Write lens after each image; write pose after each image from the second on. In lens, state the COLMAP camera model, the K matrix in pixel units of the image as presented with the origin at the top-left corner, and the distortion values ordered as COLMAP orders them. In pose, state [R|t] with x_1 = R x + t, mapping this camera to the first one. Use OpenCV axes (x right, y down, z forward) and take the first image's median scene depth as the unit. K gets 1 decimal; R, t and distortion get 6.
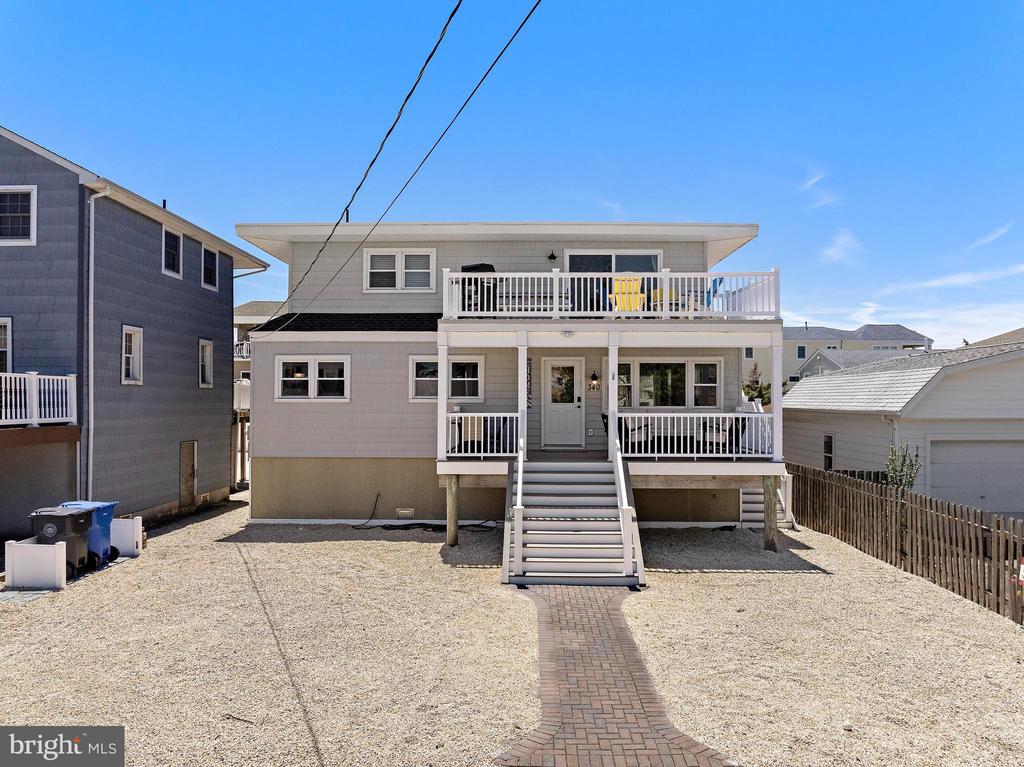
lens RADIAL K [[722.5, 0, 514.8], [0, 722.5, 374.6], [0, 0, 1]] dist [-0.036942, 0.001764]
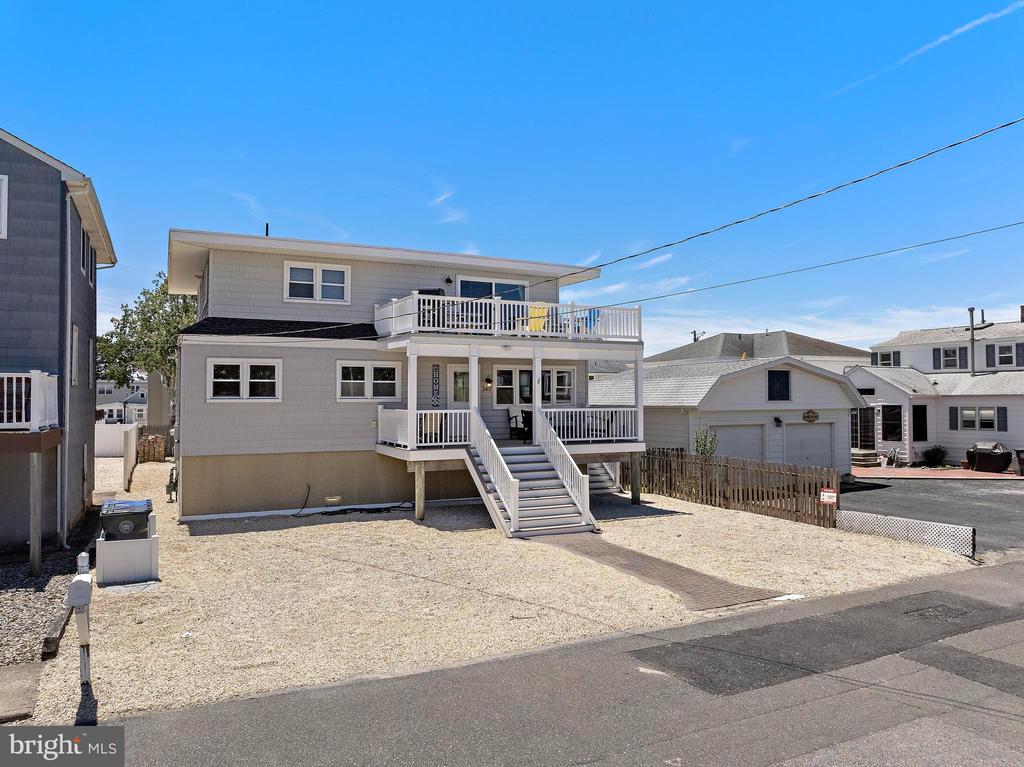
lens RADIAL K [[710.2, 0, 510.6], [0, 710.2, 361.2], [0, 0, 1]] dist [-0.026671, -0.001033]
pose [[0.892361, 0.018930, 0.450925, -0.468328], [-0.010640, 0.999725, -0.020914, -0.005709], [-0.451197, 0.013865, 0.892317, -0.129695]]
